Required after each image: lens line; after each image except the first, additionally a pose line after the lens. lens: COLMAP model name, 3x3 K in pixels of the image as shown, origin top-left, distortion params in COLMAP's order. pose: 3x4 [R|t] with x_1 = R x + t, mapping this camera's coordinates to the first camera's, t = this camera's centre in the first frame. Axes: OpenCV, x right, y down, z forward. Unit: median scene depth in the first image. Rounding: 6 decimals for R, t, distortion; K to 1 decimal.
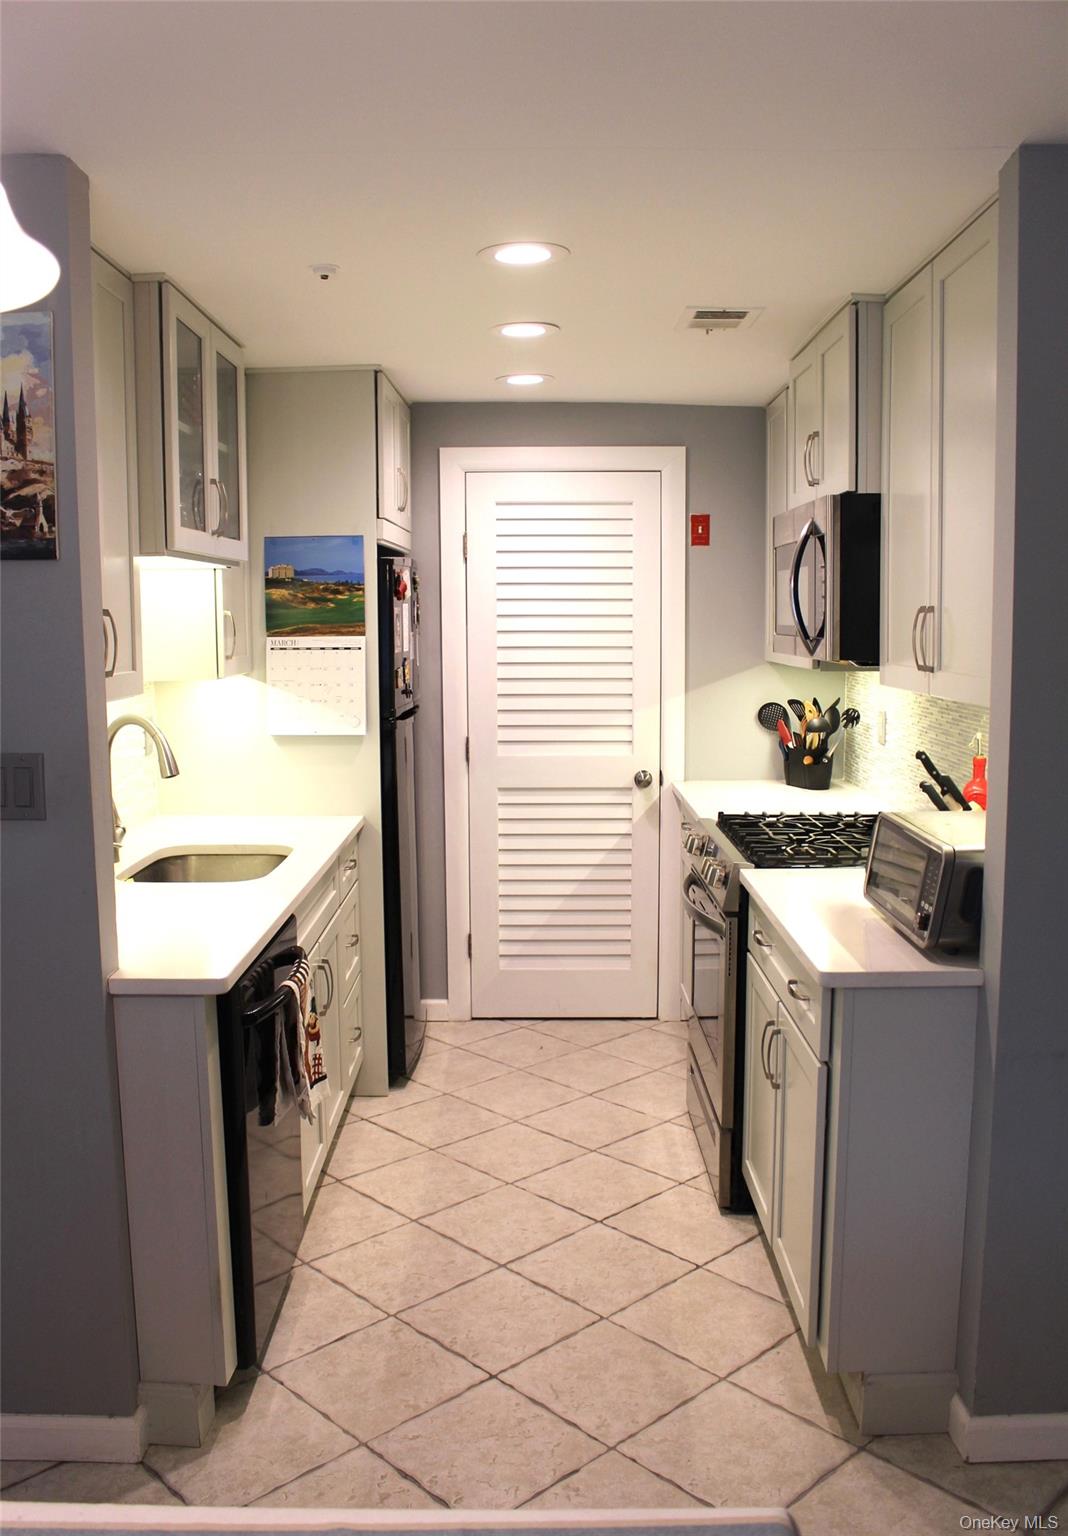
lens RADIAL K [[1326.2, 0, 534.0], [0, 1326.2, 768.0], [0, 0, 1]] dist [-0.146587, 0.000724]
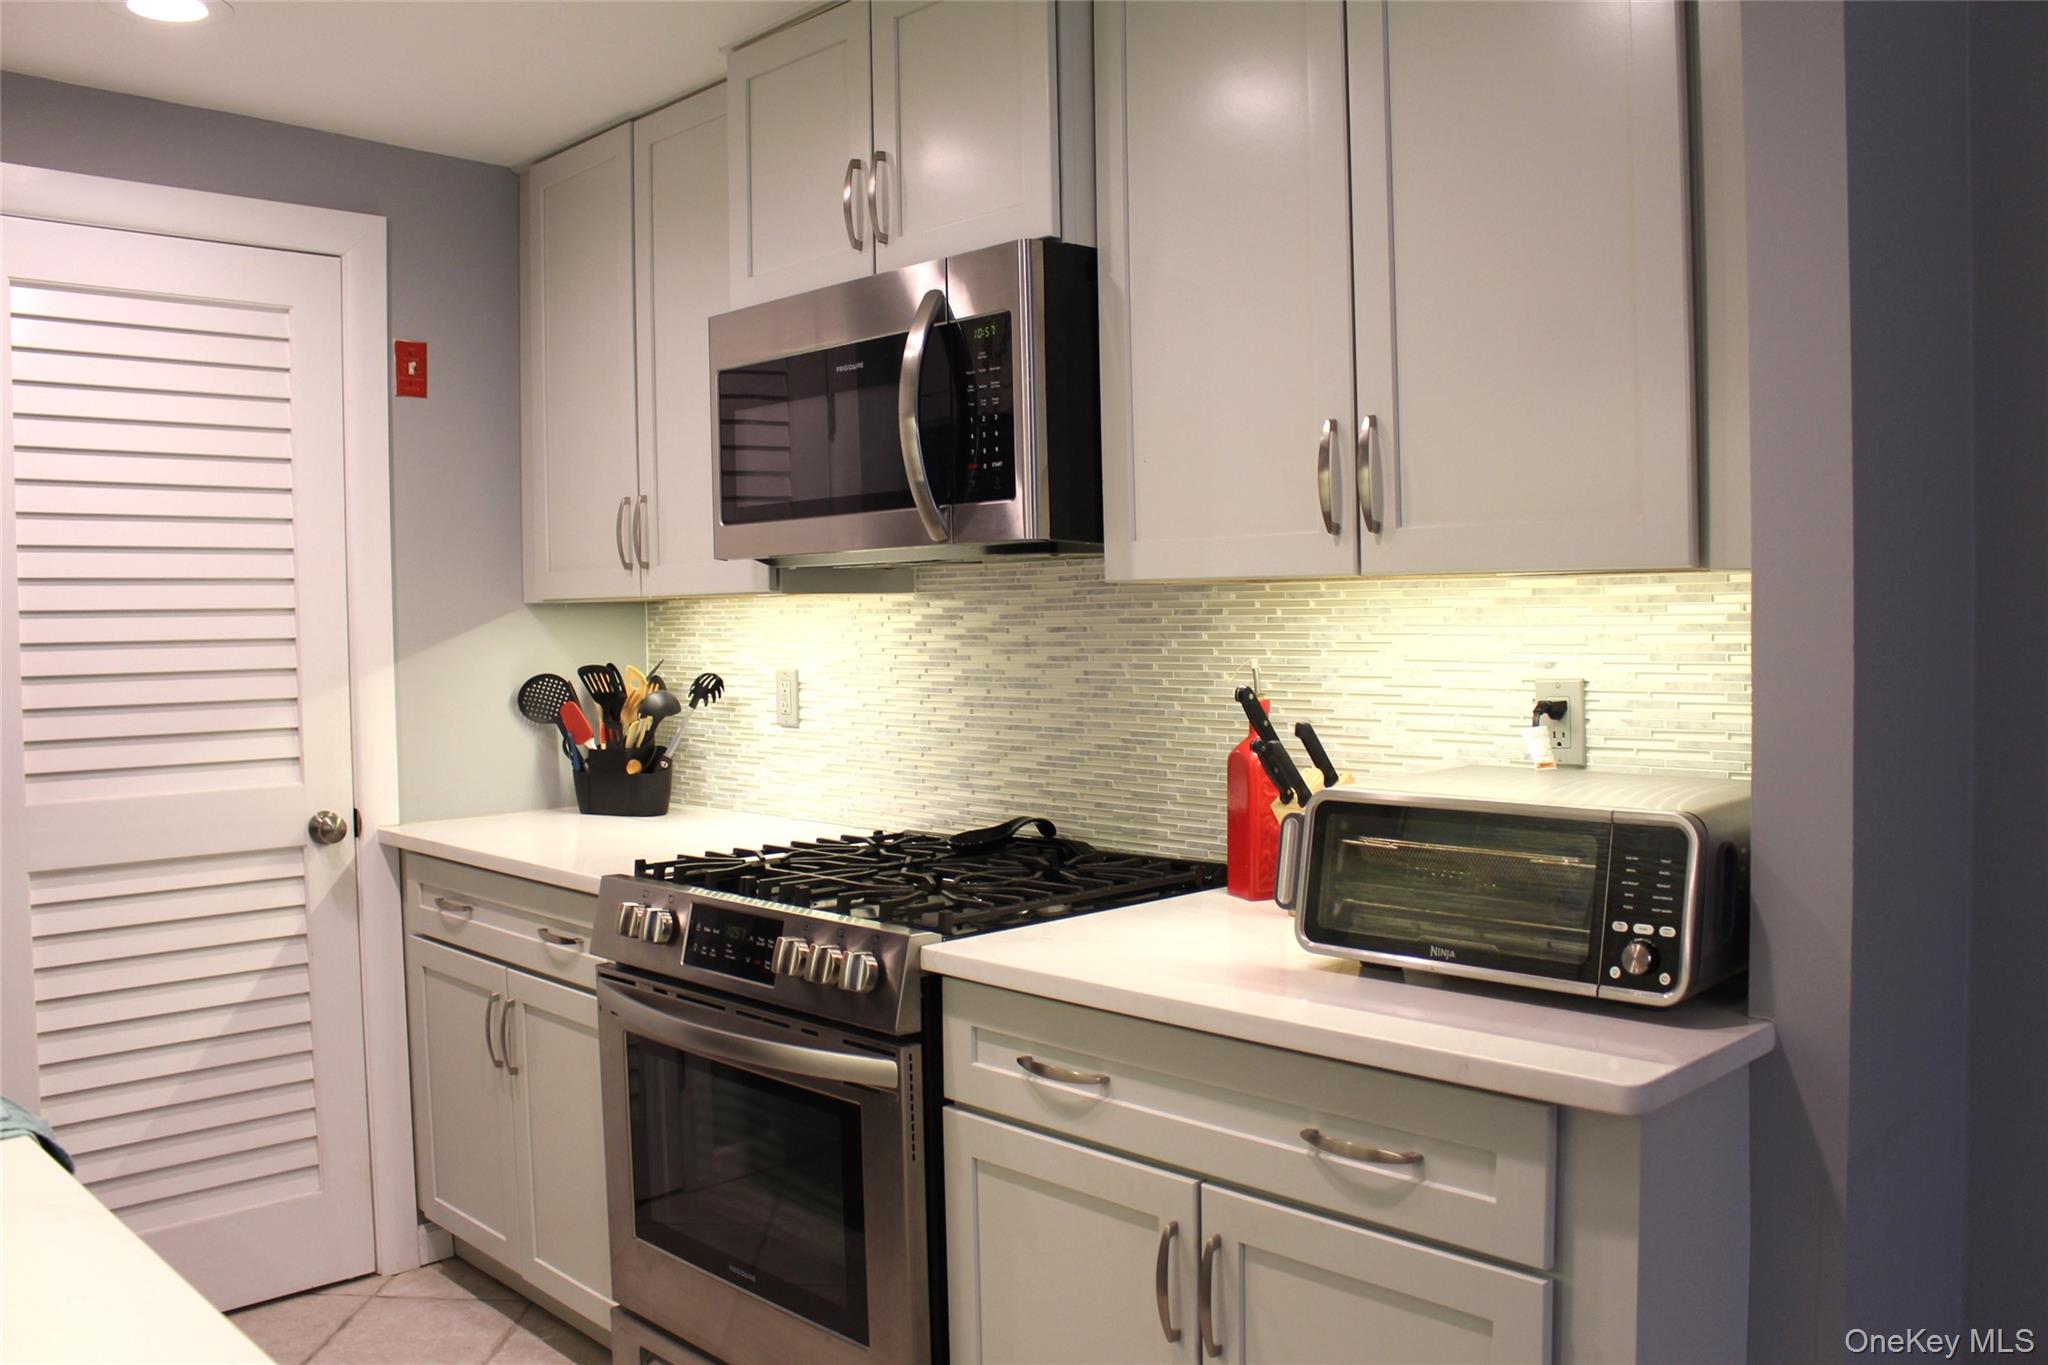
lens RADIAL K [[1675.5, 0, 1011.9], [0, 1675.5, 671.2], [0, 0, 1]] dist [-0.139869, 0.105929]
pose [[0.721942, -0.030752, 0.691270, -0.207354], [0.091700, 0.994452, -0.051530, 0.006174], [-0.685850, 0.100591, 0.720757, 0.403439]]
